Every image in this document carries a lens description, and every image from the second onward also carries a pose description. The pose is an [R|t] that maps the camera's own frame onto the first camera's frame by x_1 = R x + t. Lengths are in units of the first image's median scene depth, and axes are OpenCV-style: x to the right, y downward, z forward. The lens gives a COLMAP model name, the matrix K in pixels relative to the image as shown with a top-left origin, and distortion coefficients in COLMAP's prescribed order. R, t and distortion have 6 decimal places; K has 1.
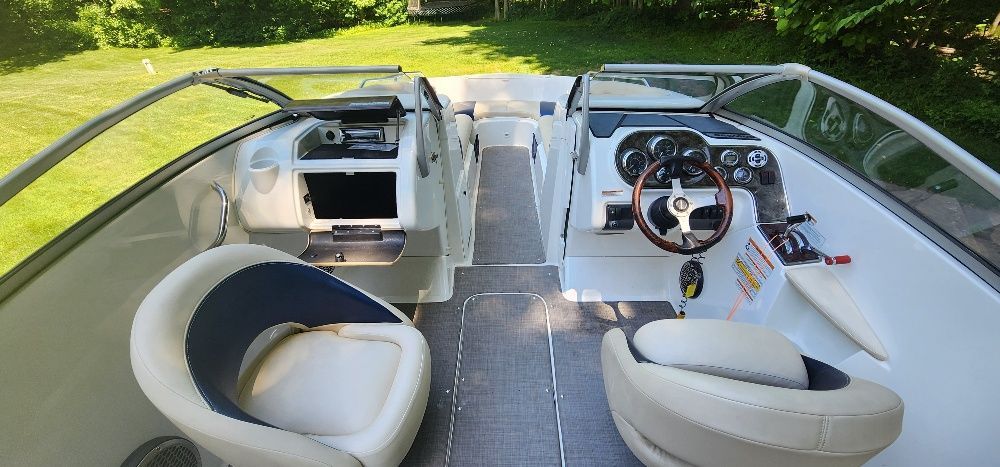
lens RADIAL K [[413.4, 0, 503.2], [0, 413.4, 239.3], [0, 0, 1]] dist [-0.000708, 0.000713]
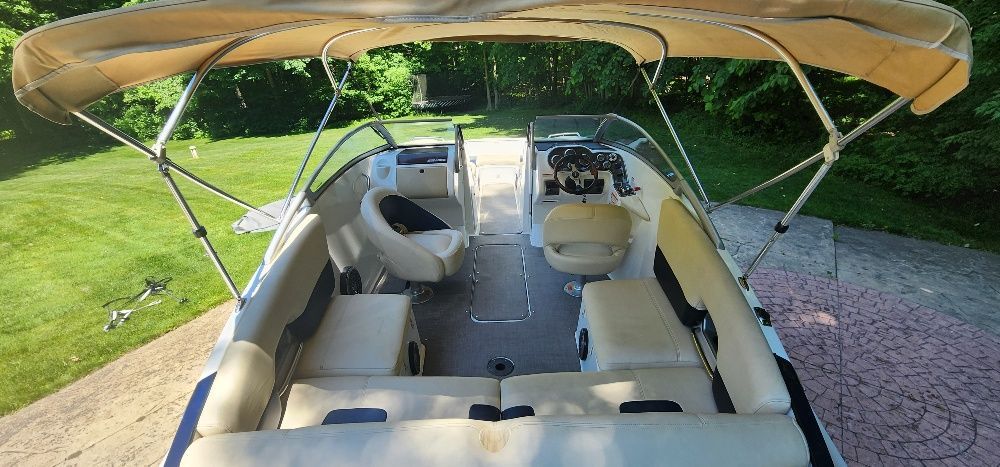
lens RADIAL K [[413.4, 0, 503.2], [0, 413.4, 239.3], [0, 0, 1]] dist [-0.000708, 0.000713]
pose [[0.999613, -0.024861, 0.012504, 0.000539], [0.026758, 0.982105, -0.186426, 0.589387], [-0.007645, 0.186688, 0.982389, -1.001059]]
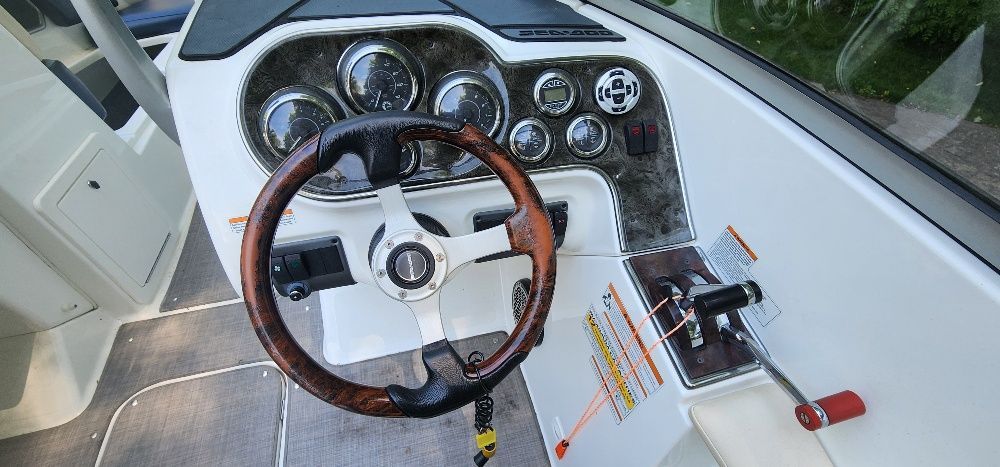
lens RADIAL K [[416.4, 0, 496.9], [0, 416.4, 239.3], [0, 0, 1]] dist [0.001846, 0.000597]
pose [[0.969045, -0.154216, 0.192790, 0.381771], [0.110893, 0.969585, 0.218193, -0.148932], [-0.220576, -0.190060, 0.956673, 0.581983]]
